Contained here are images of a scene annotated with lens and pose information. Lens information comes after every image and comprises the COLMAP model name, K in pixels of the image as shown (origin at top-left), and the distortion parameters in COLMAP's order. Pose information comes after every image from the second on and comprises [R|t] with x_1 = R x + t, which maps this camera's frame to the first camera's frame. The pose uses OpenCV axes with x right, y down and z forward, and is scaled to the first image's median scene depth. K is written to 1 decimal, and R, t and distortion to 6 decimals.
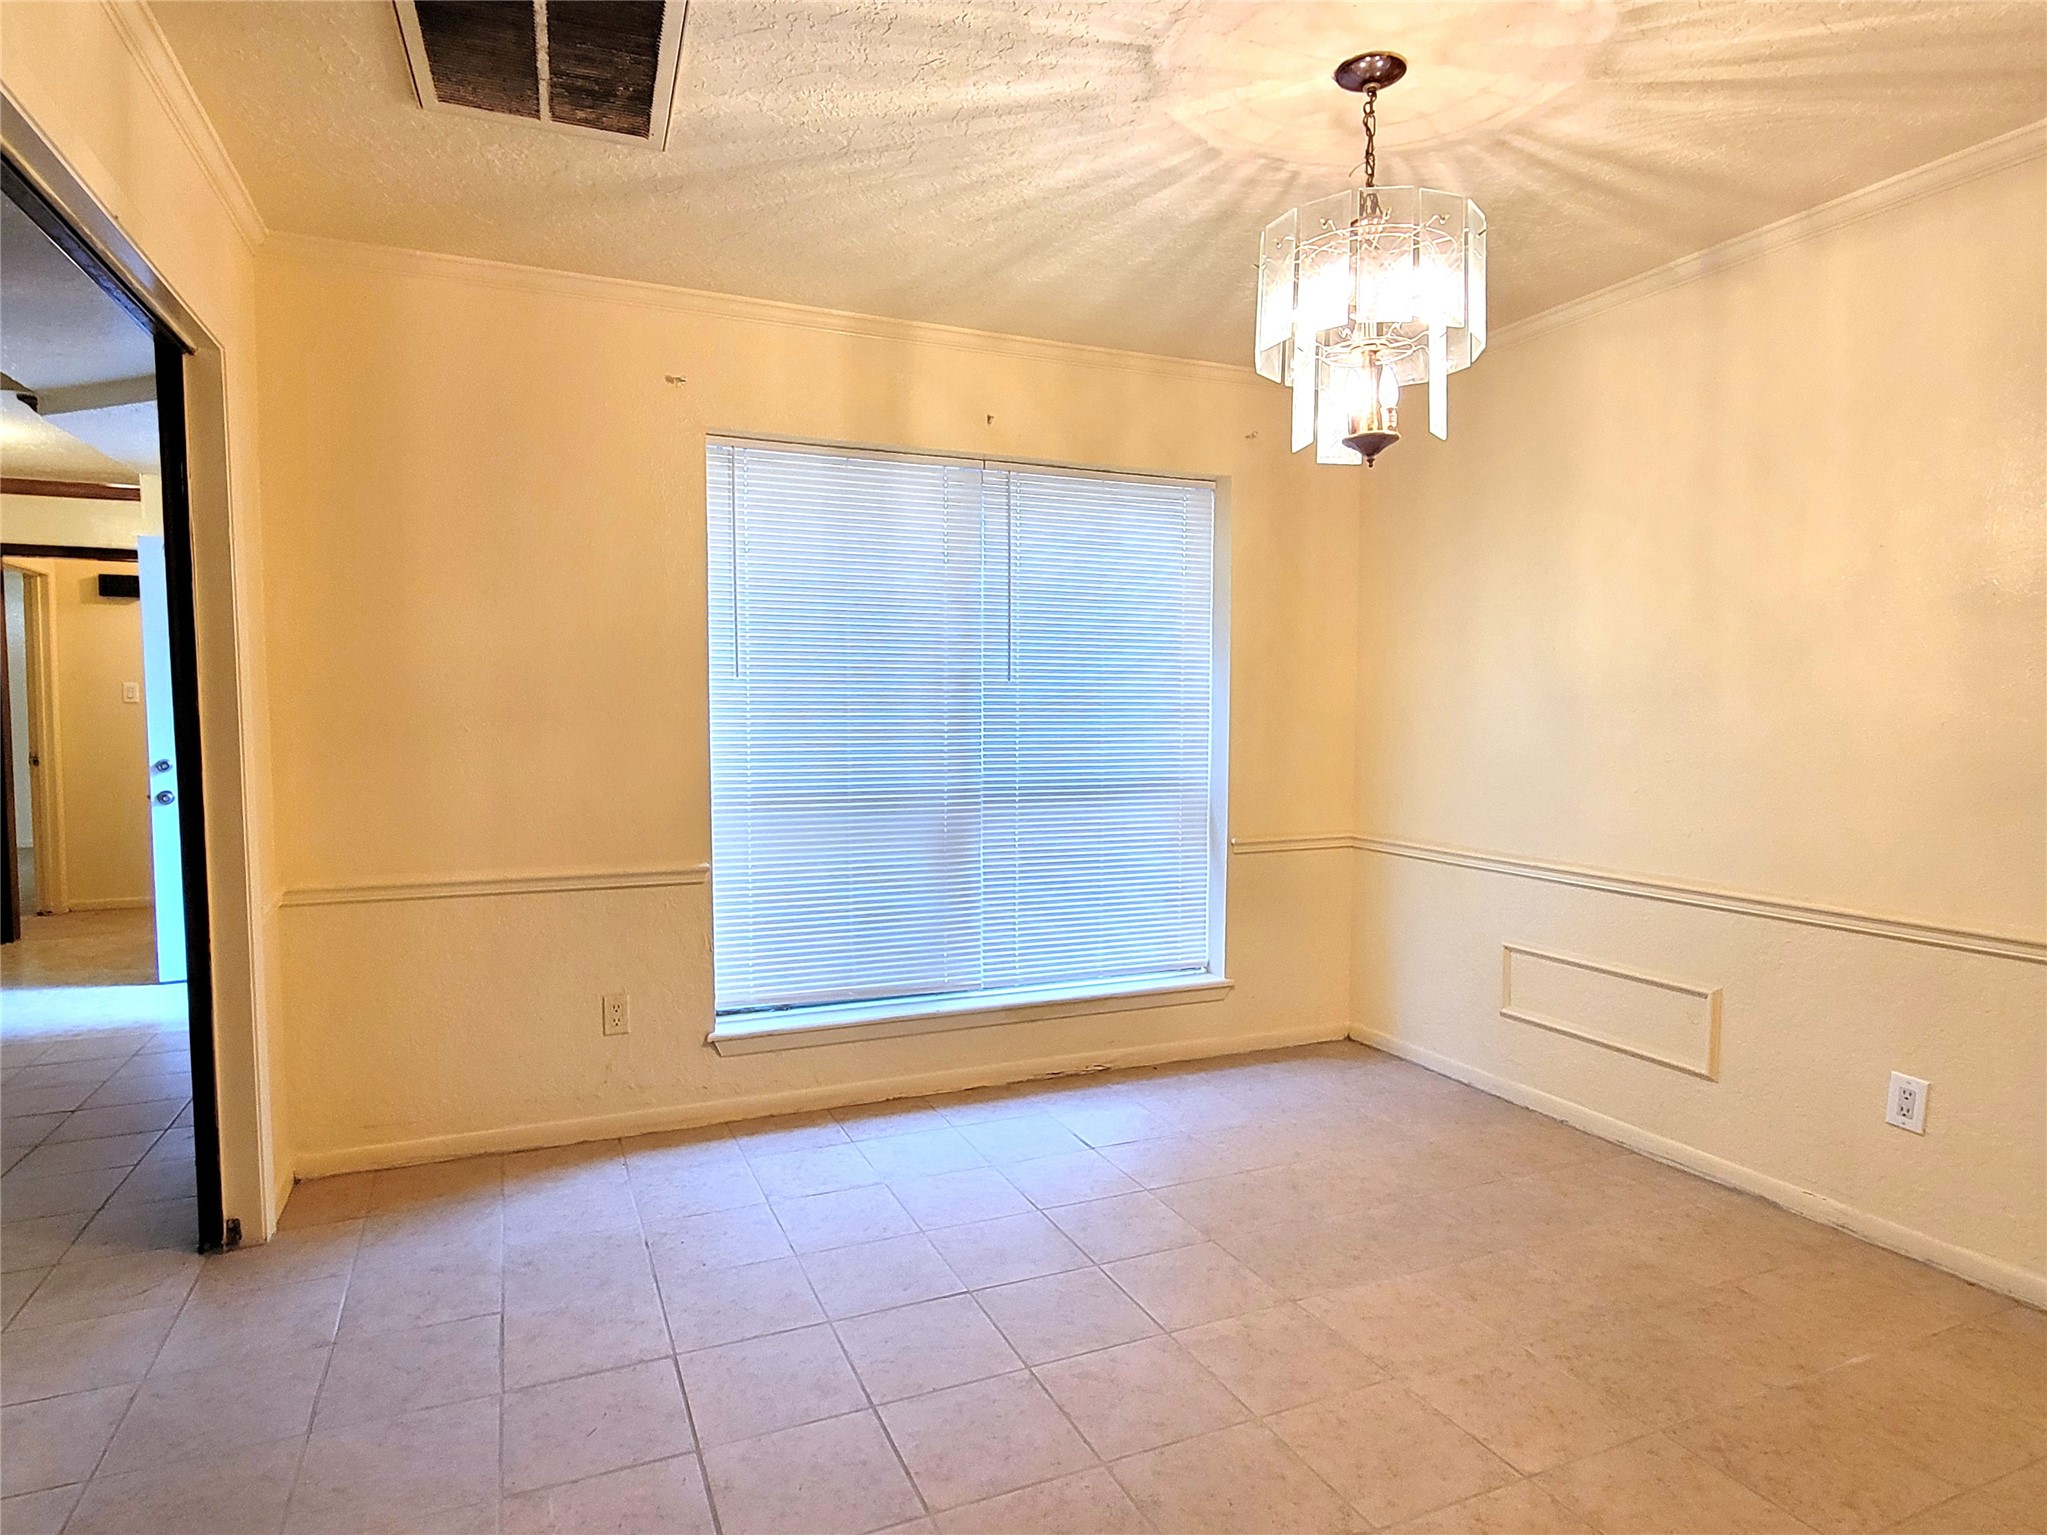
lens RADIAL K [[1086.3, 0, 1023.5], [0, 1086.3, 767.5], [0, 0, 1]] dist [-0.000329, 0.000189]
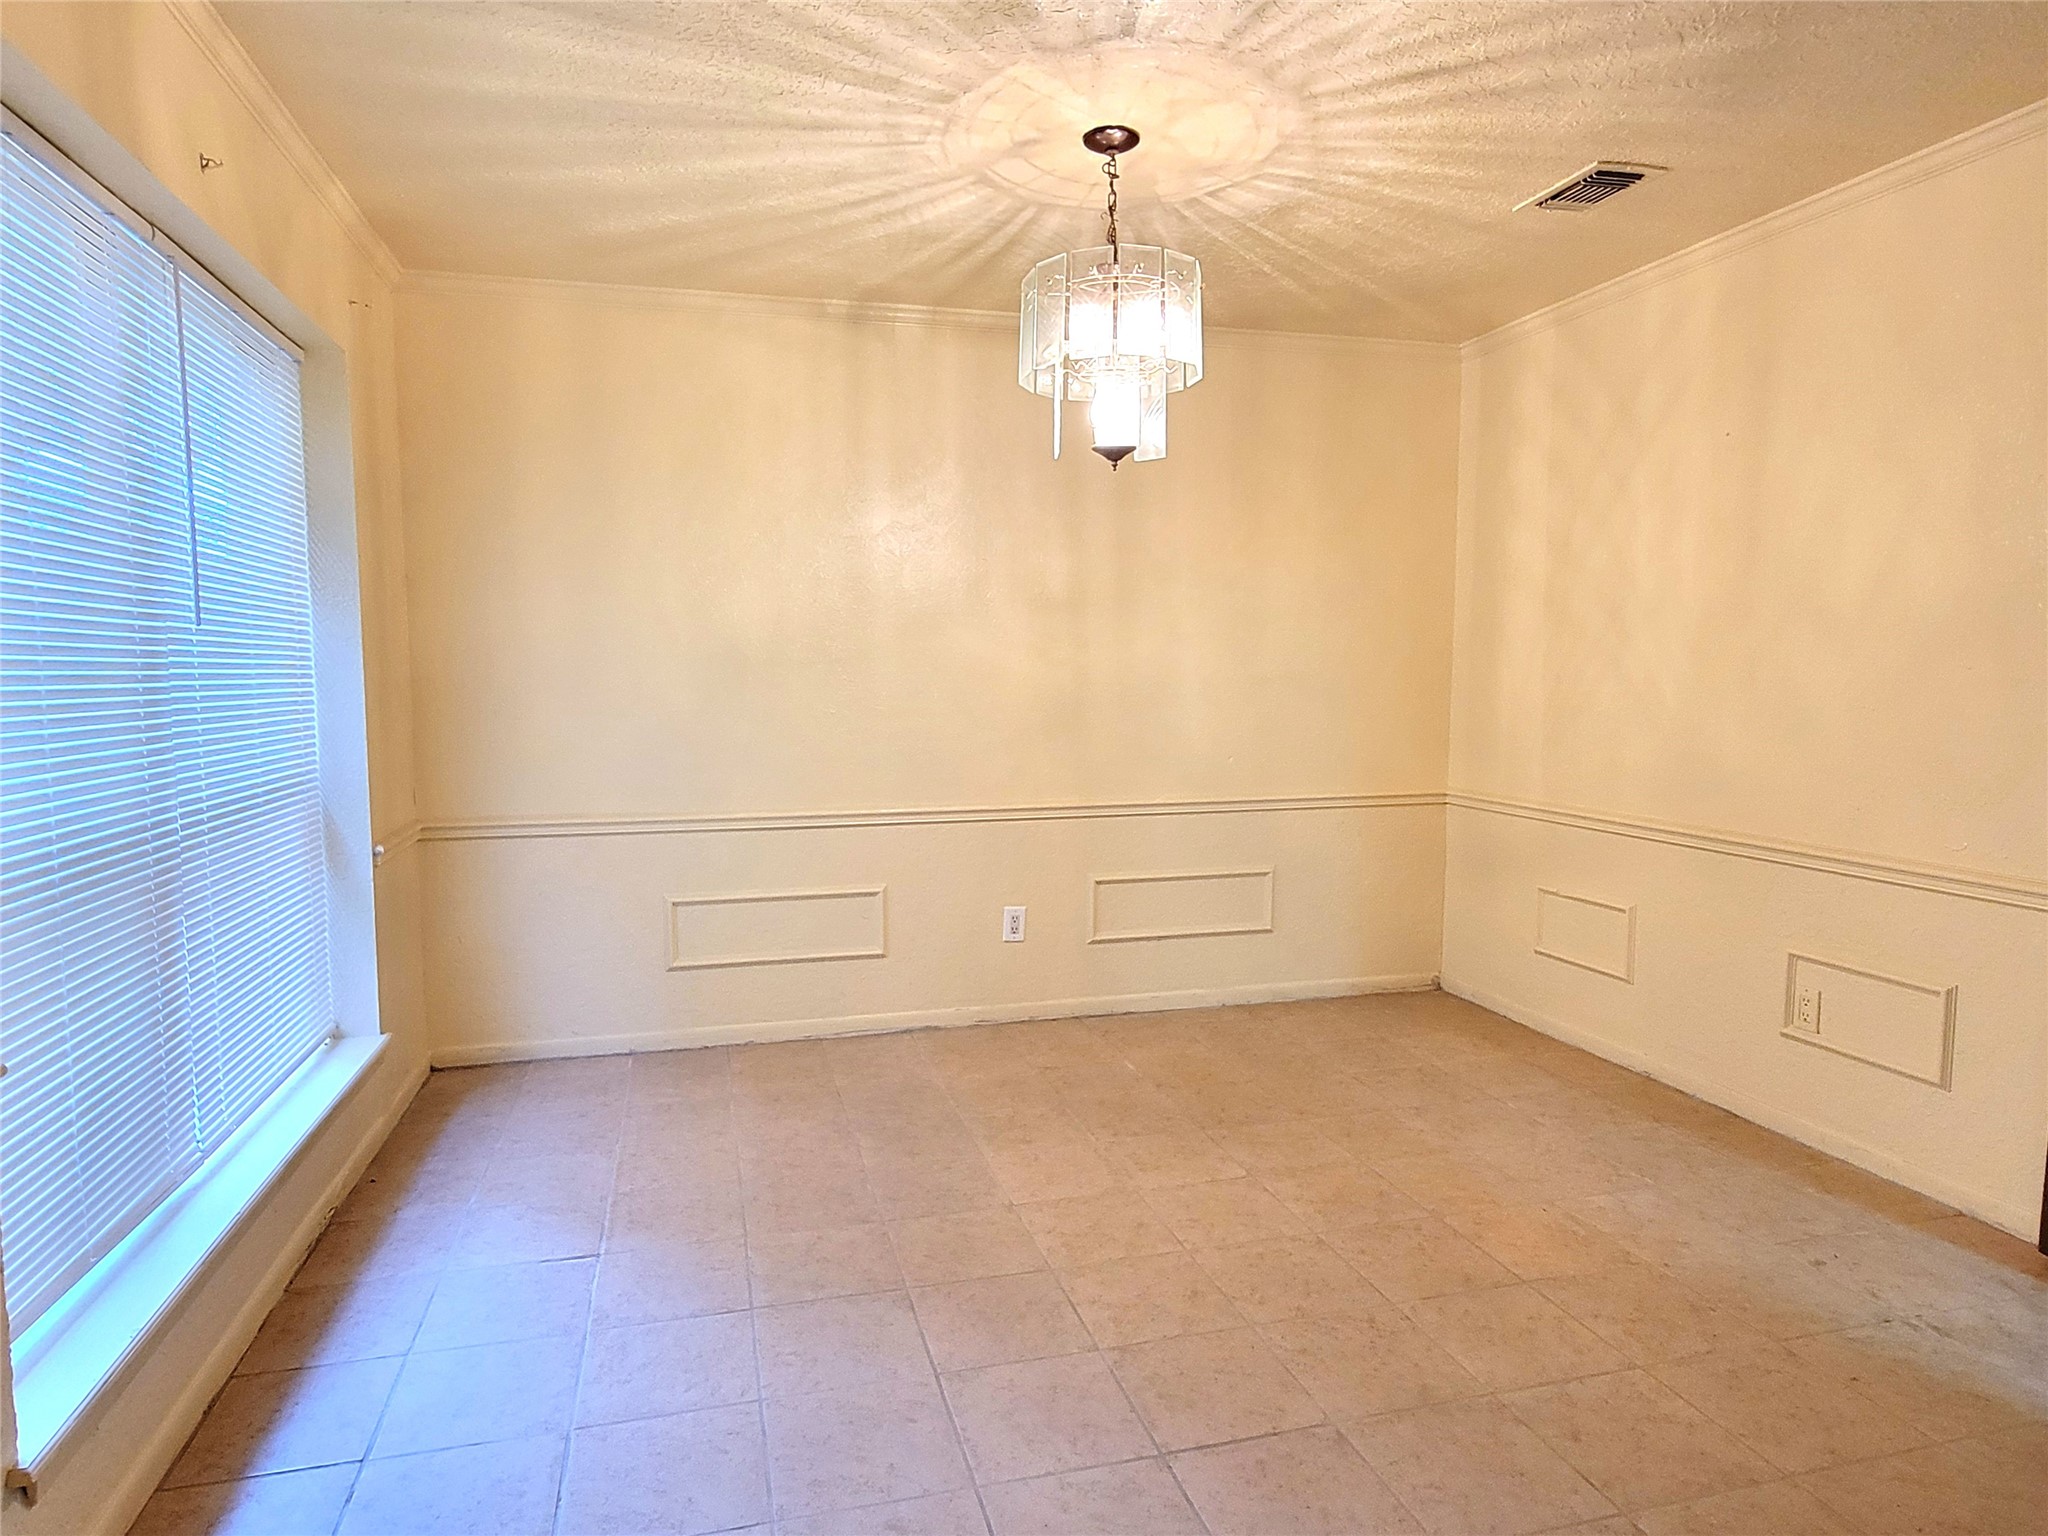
lens RADIAL K [[1124.2, 0, 1012.4], [0, 1124.2, 771.5], [0, 0, 1]] dist [-0.000979, -0.001858]
pose [[0.213208, -0.091542, 0.972709, -0.642928], [0.055685, 0.995121, 0.081446, -0.035099], [-0.975419, 0.036800, 0.217265, 0.567875]]
